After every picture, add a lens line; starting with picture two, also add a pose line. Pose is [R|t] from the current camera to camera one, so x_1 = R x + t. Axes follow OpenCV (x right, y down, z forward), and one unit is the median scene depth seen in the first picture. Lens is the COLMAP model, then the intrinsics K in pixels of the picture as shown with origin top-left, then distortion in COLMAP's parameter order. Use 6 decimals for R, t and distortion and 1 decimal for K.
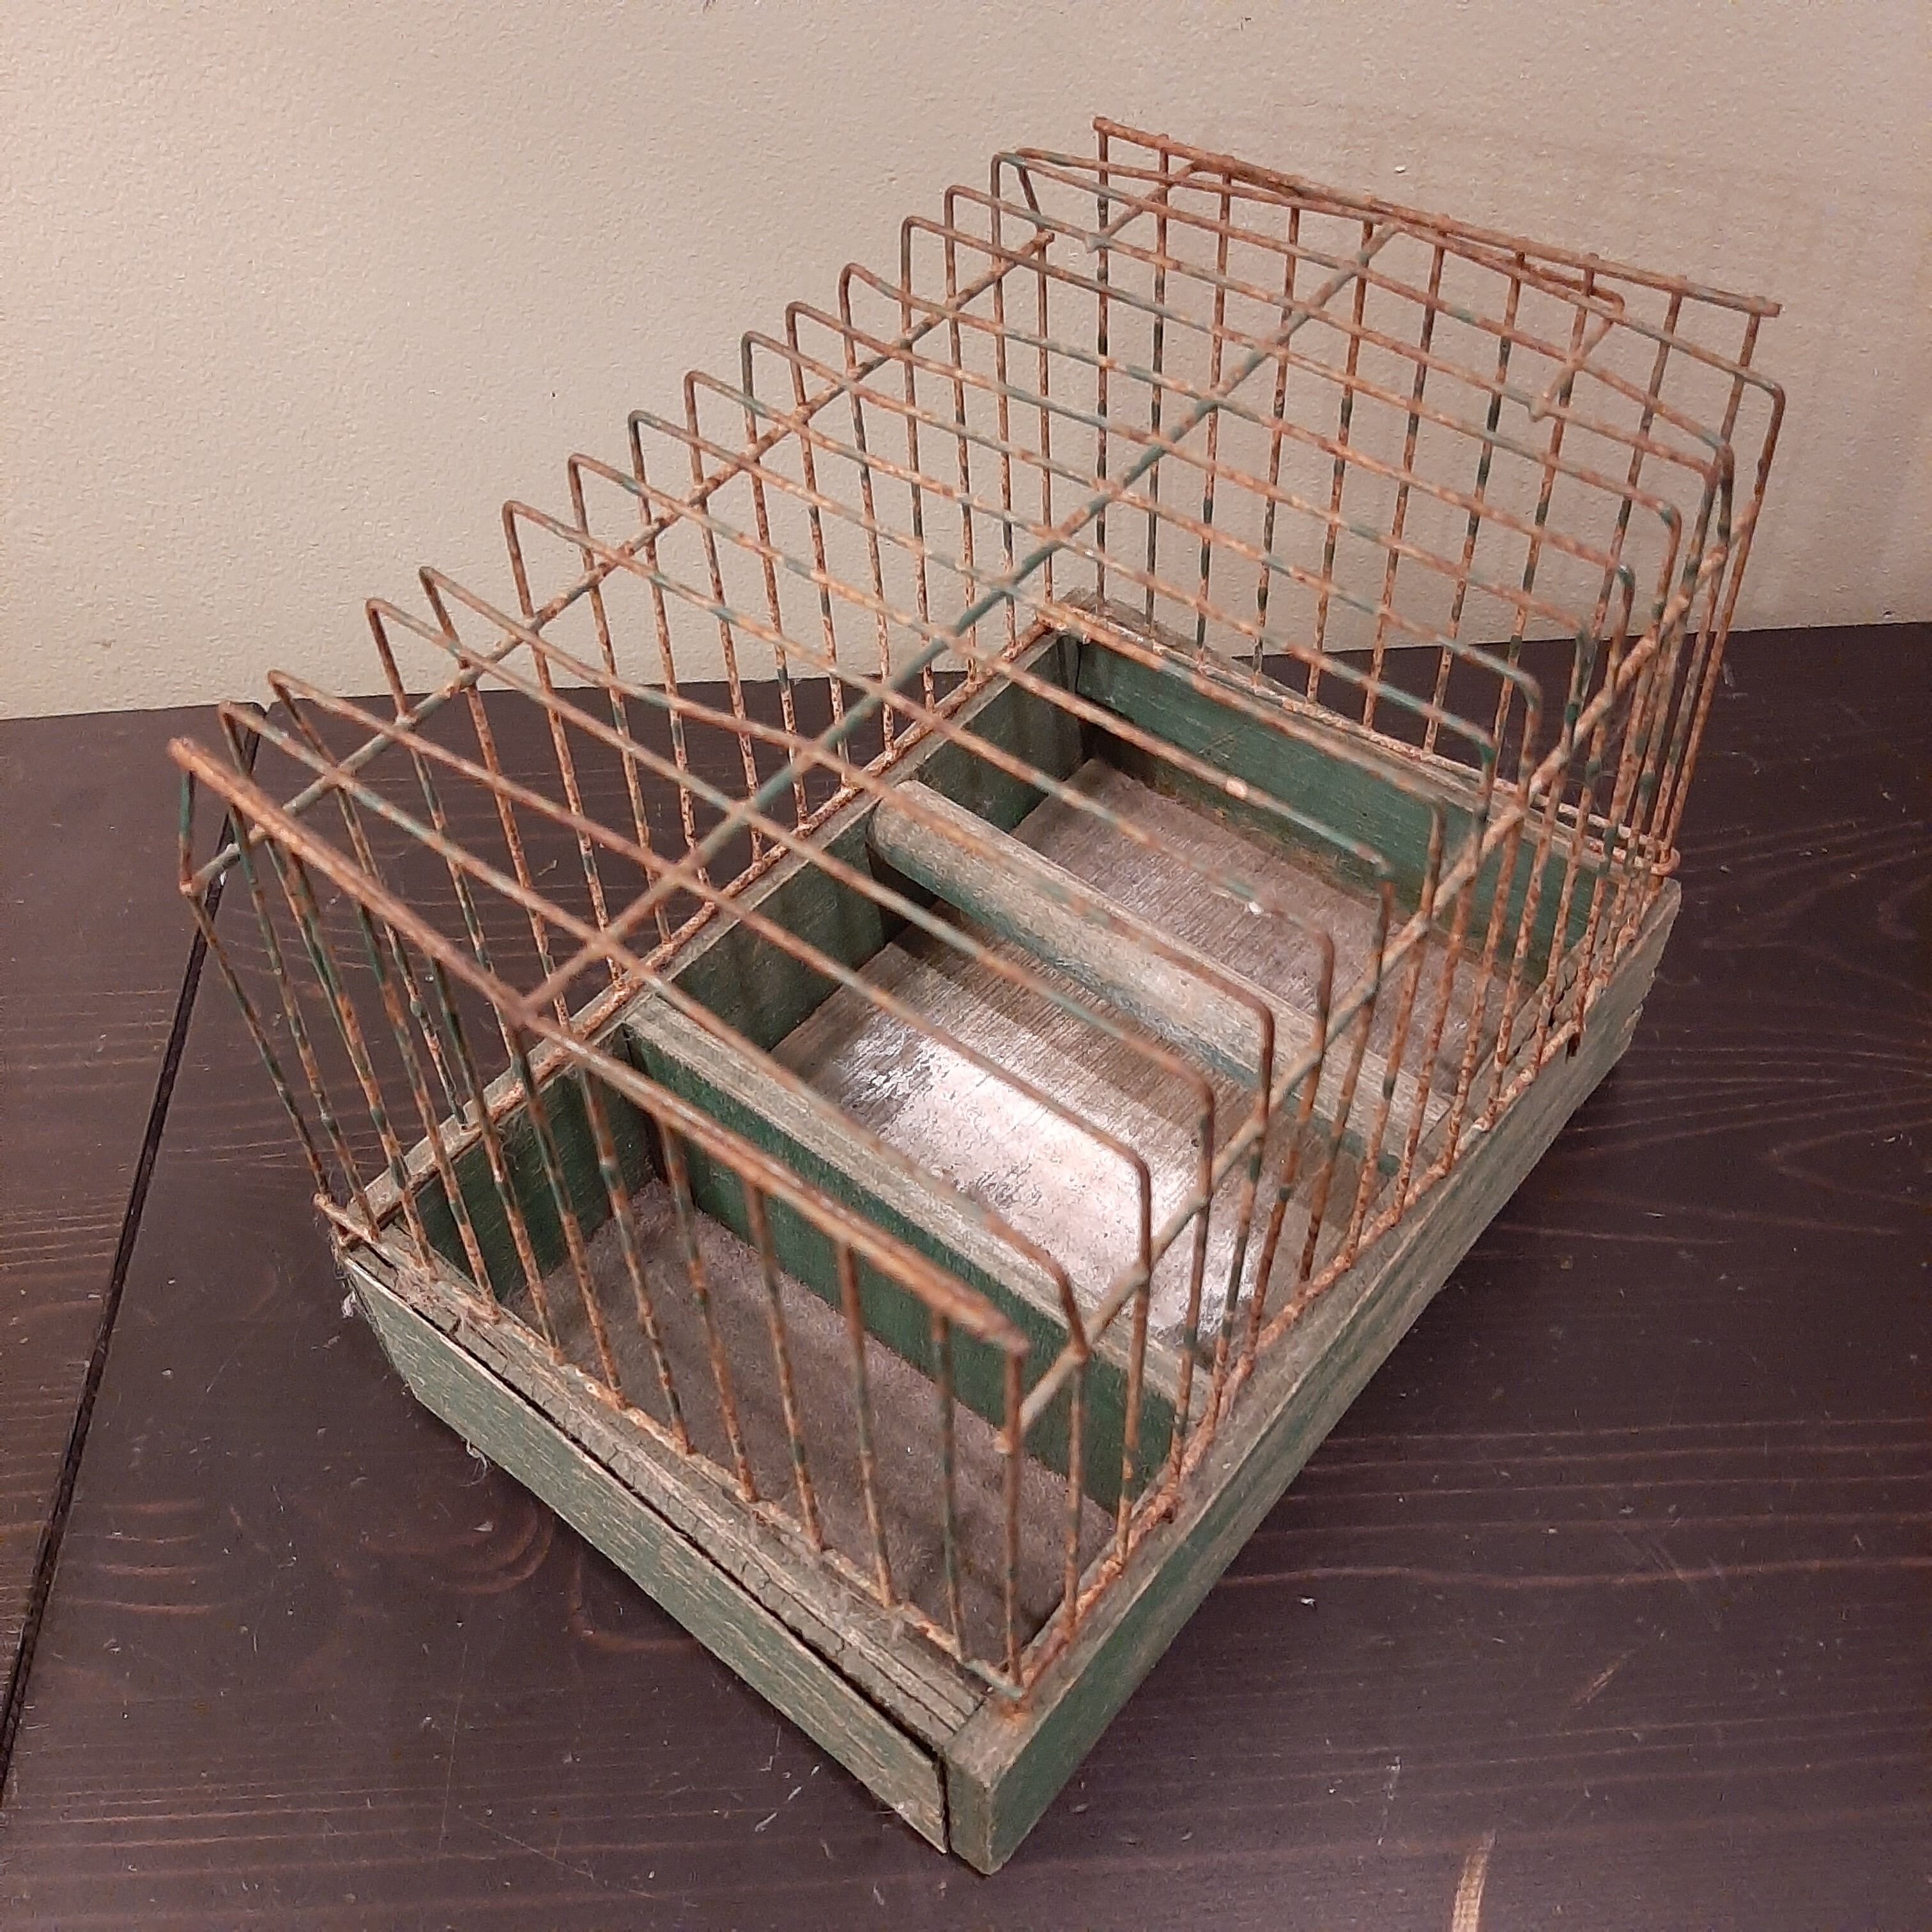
lens RADIAL K [[1980.4, 0, 966.0], [0, 1980.4, 966.0], [0, 0, 1]] dist [0.006859, -0.076693]
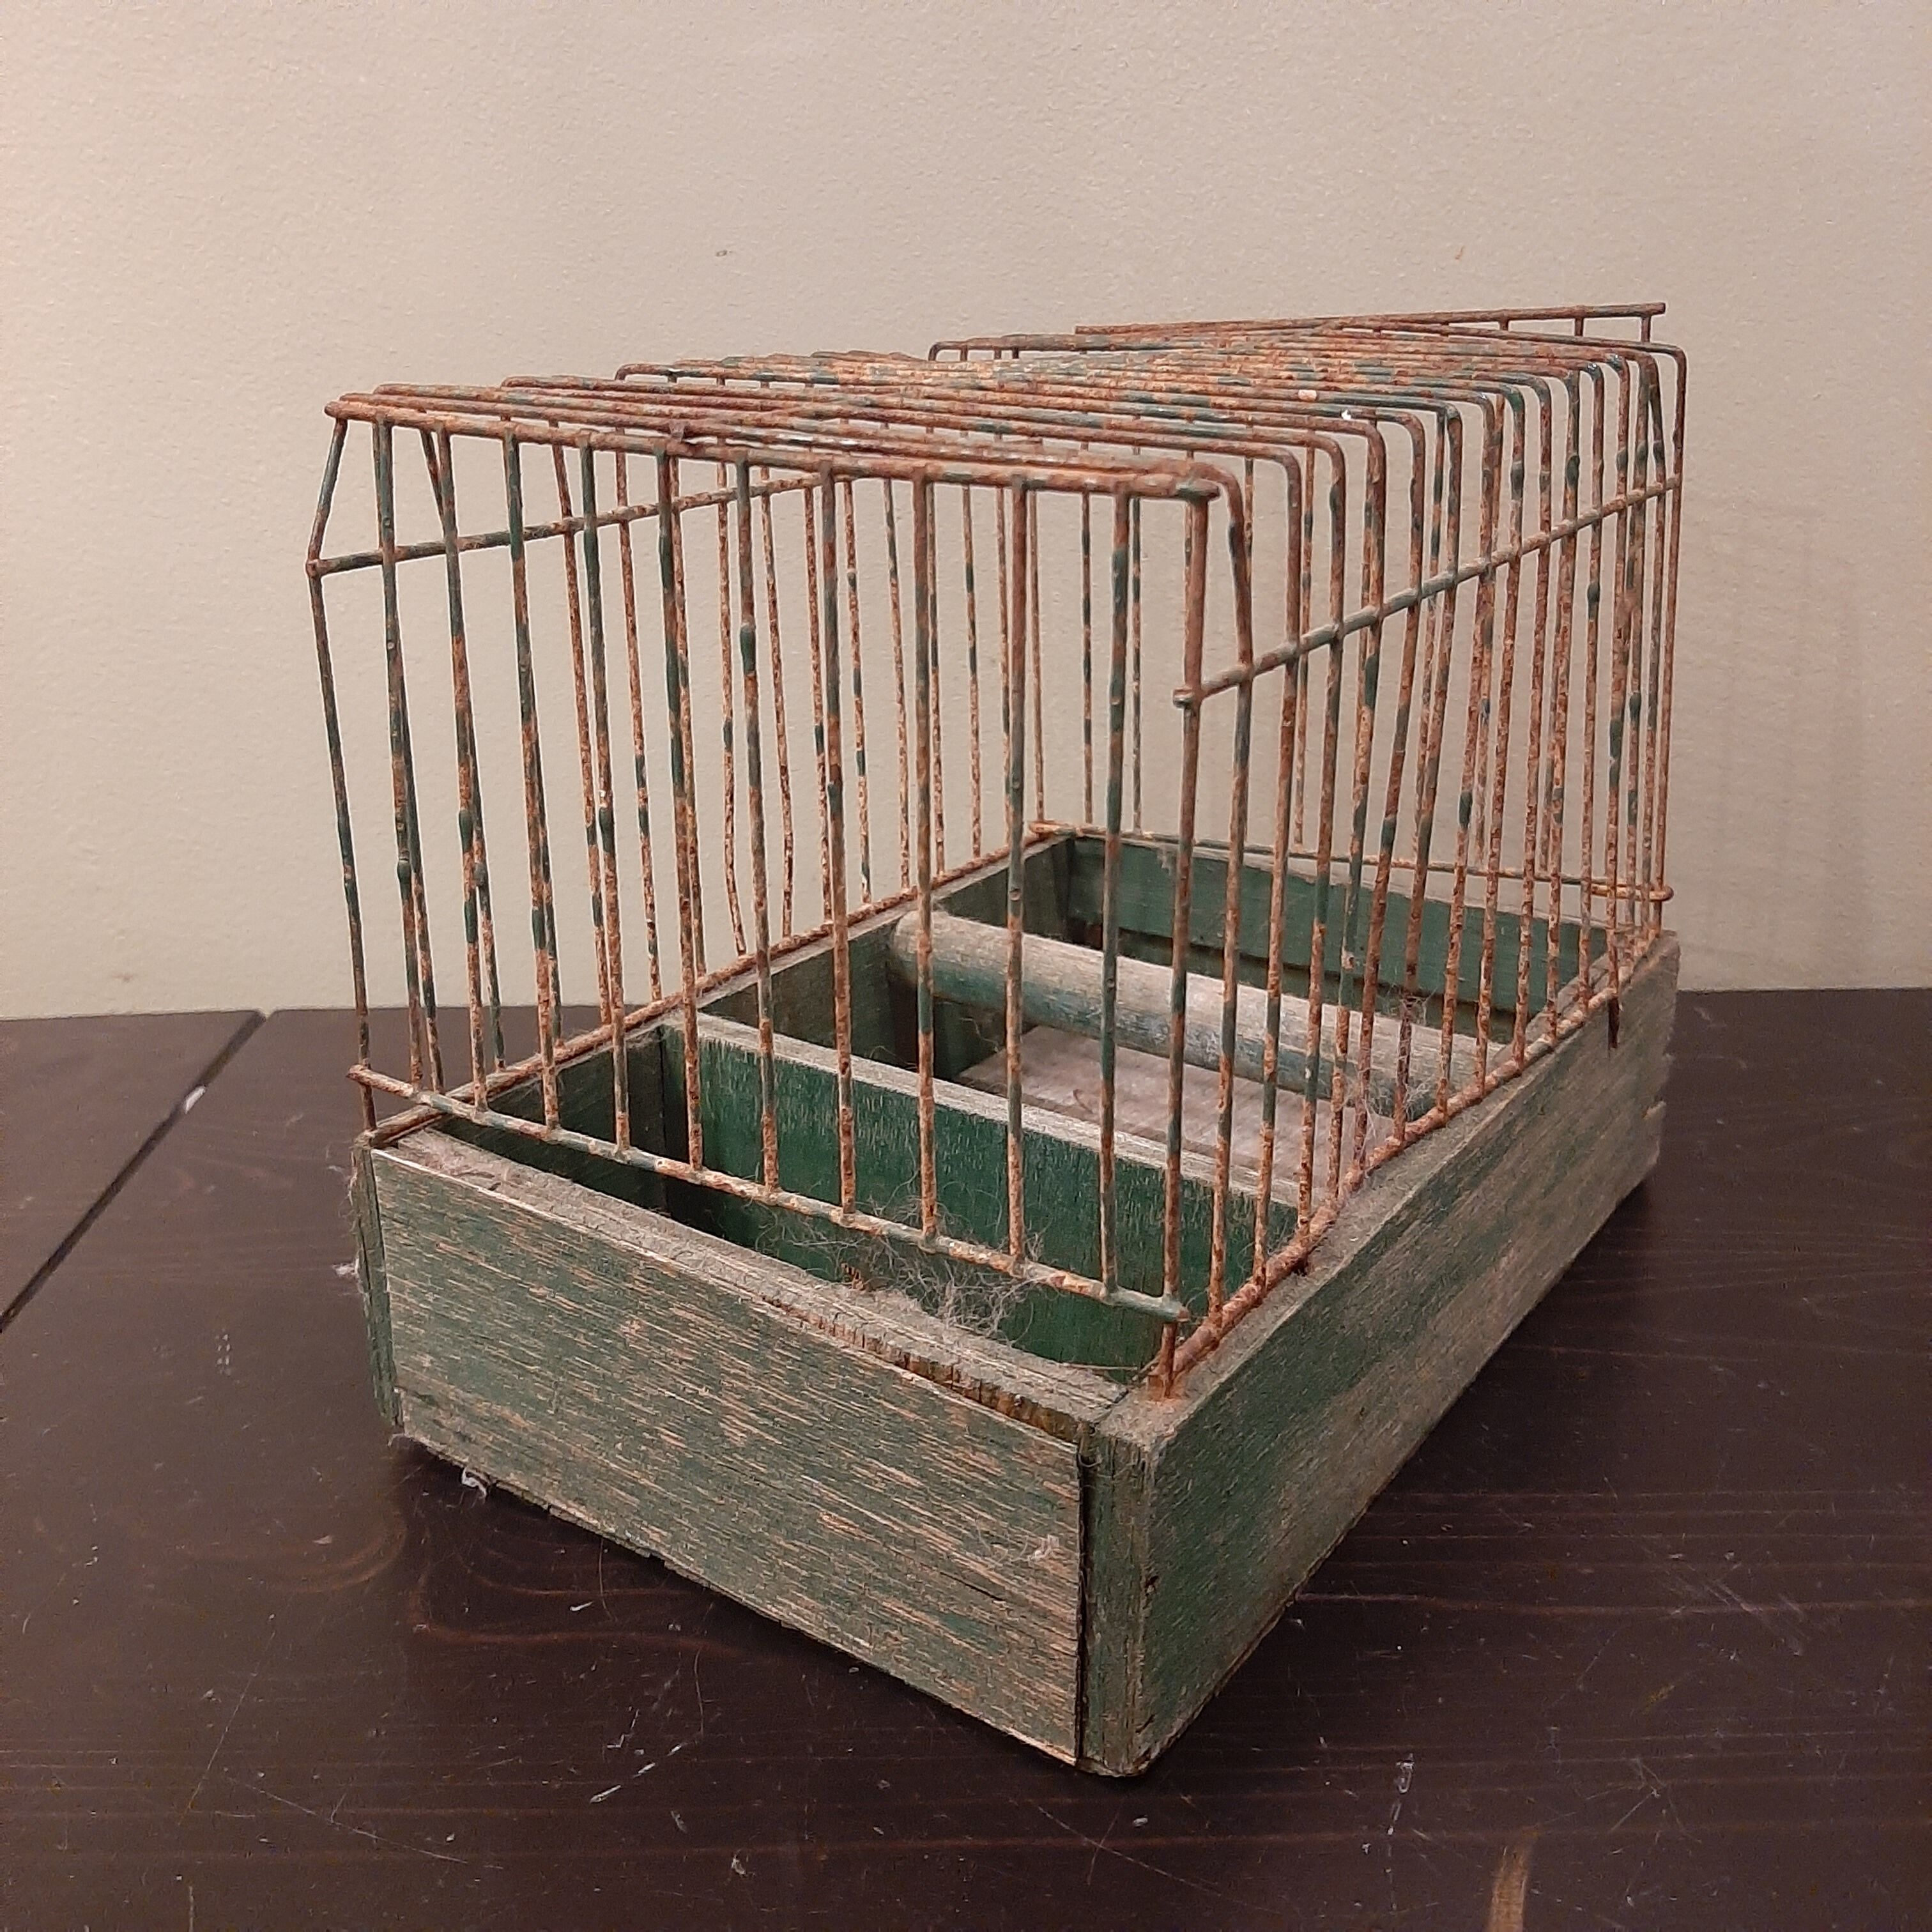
lens RADIAL K [[1980.4, 0, 966.0], [0, 1980.4, 966.0], [0, 0, 1]] dist [0.006859, -0.076693]
pose [[0.999174, 0.028724, -0.028733, 0.044773], [-0.039103, 0.871837, -0.488233, 0.422558], [0.011026, 0.488954, 0.872240, 0.127583]]
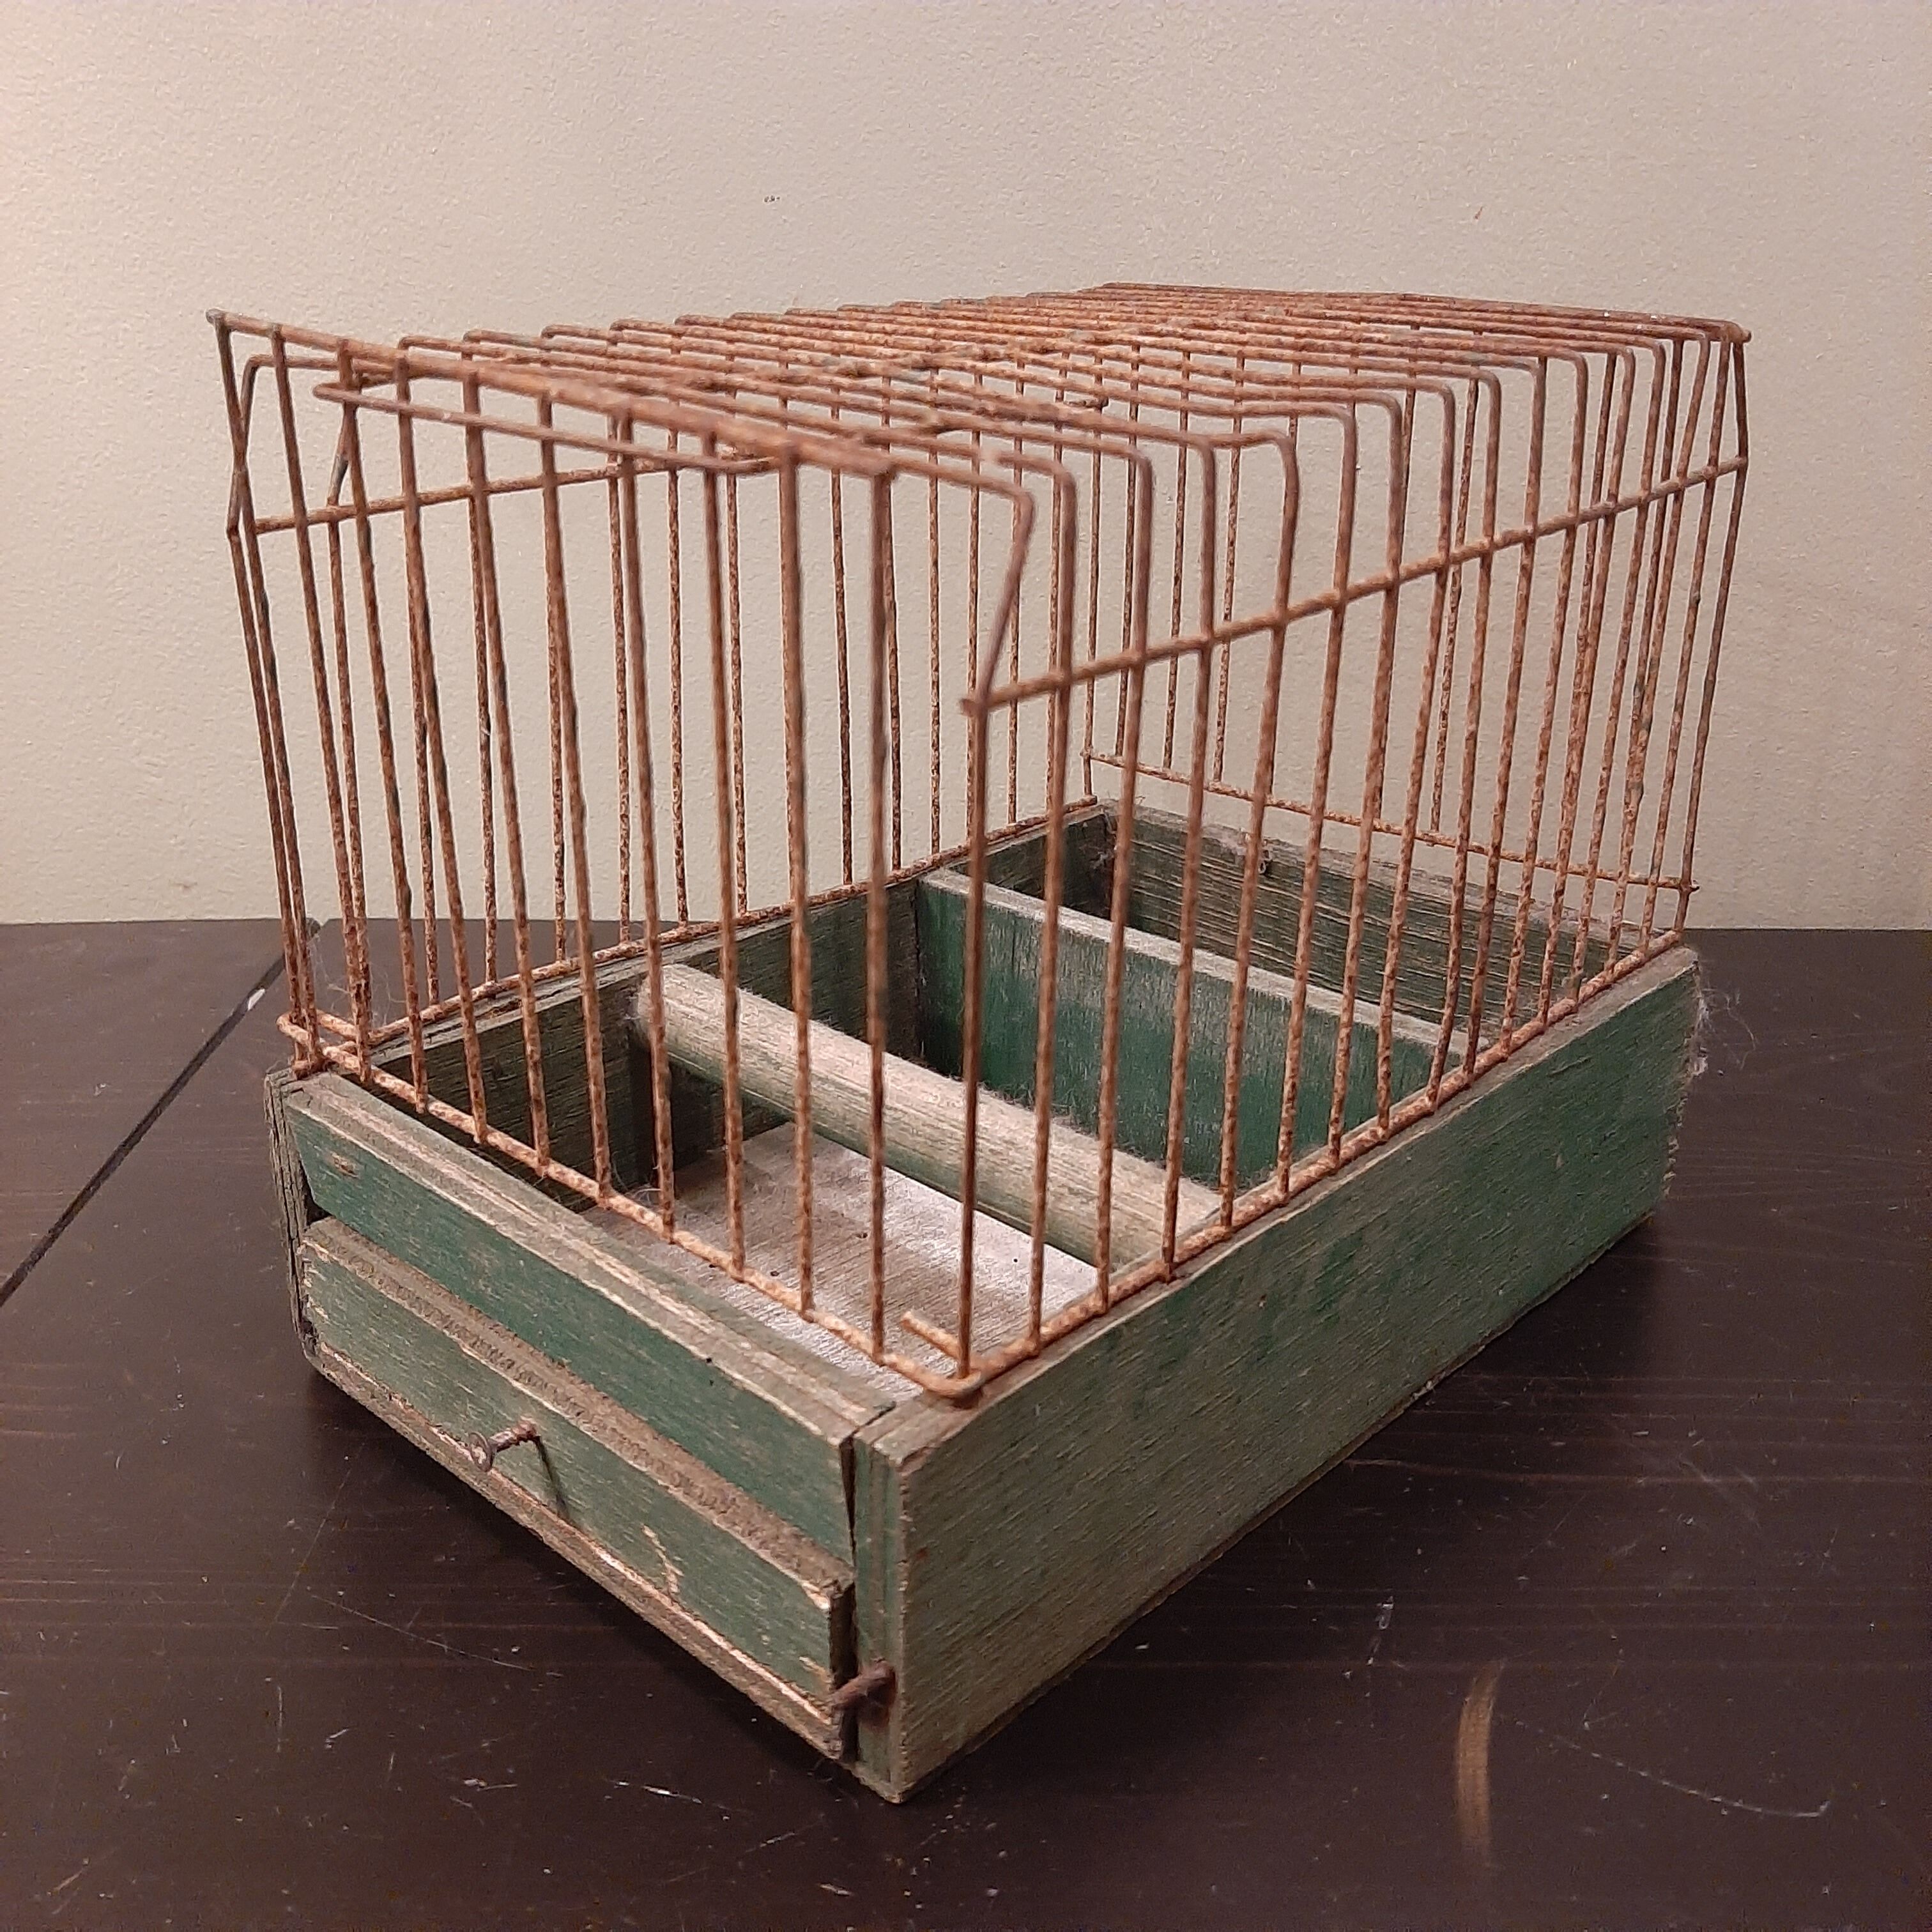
lens RADIAL K [[1964.6, 0, 966.0], [0, 1964.6, 966.0], [0, 0, 1]] dist [0.002061, -0.059194]
pose [[0.998201, 0.050009, -0.033061, 0.038893], [-0.059650, 0.883534, -0.464553, 0.461940], [0.005979, 0.465690, 0.884928, 0.090891]]
